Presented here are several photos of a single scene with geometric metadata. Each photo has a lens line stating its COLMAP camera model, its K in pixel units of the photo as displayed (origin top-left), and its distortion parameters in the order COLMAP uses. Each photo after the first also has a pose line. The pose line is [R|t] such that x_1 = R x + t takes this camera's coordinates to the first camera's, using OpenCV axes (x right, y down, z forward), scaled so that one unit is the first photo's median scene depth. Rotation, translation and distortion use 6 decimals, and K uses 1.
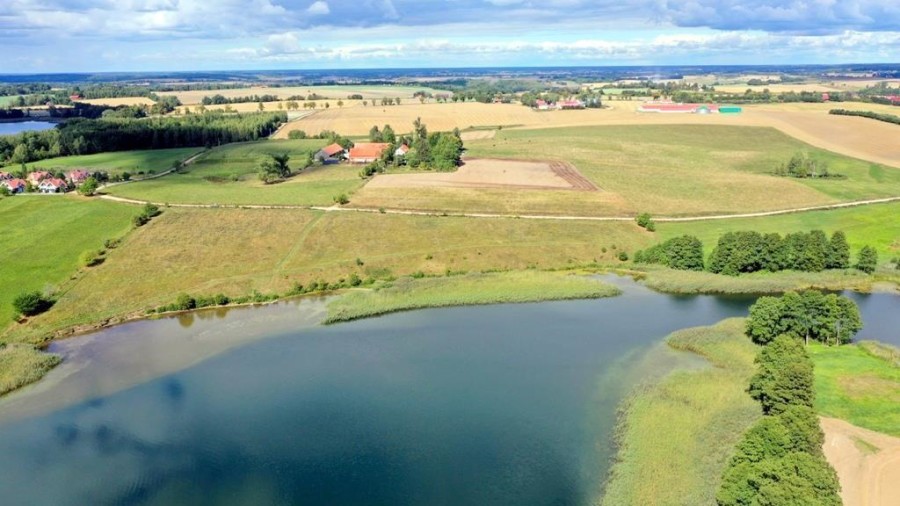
lens RADIAL K [[712.3, 0, 450.0], [0, 712.3, 253.0], [0, 0, 1]] dist [0.000205, 0.003218]
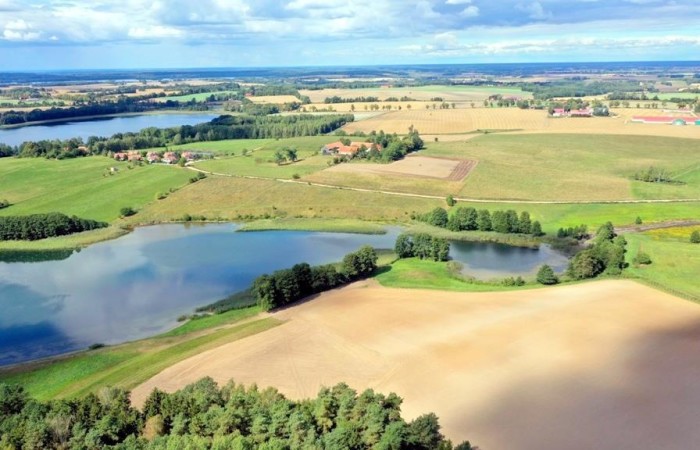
lens RADIAL K [[631.7, 0, 350.0], [0, 631.7, 225.0], [0, 0, 1]] dist [0.007219, 0.003969]
pose [[0.933146, 0.087765, -0.348620, 0.213706], [-0.088301, 0.995990, 0.014384, 0.005263], [0.348485, 0.017361, 0.937154, -0.179558]]
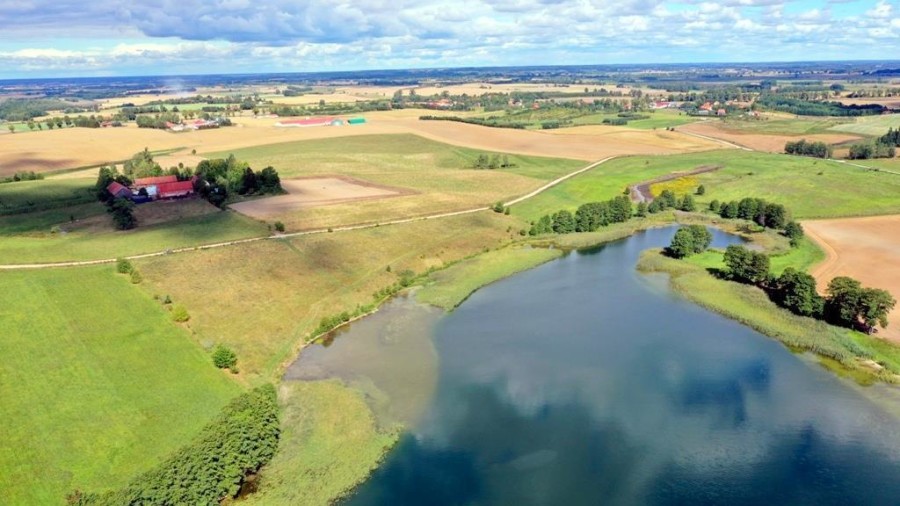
lens RADIAL K [[712.3, 0, 450.0], [0, 712.3, 253.0], [0, 0, 1]] dist [0.000205, 0.003218]
pose [[0.765683, -0.171392, 0.619963, -0.243958], [0.178847, 0.982567, 0.050750, -0.017319], [-0.617853, 0.072020, 0.782988, -0.003135]]
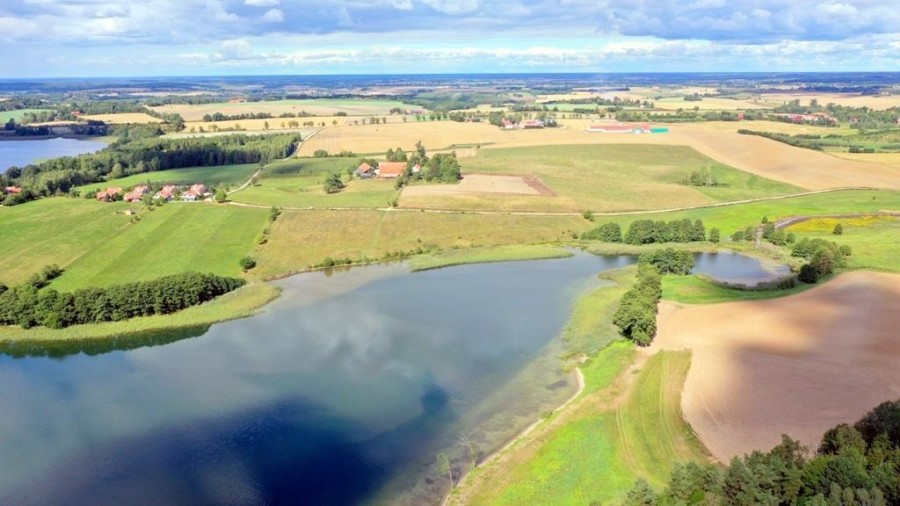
lens RADIAL K [[712.3, 0, 450.0], [0, 712.3, 253.0], [0, 0, 1]] dist [0.000205, 0.003218]
pose [[0.997998, -0.012907, 0.061917, -0.049369], [0.013356, 0.999887, -0.006847, 0.016916], [-0.061822, 0.007661, 0.998058, -0.209173]]
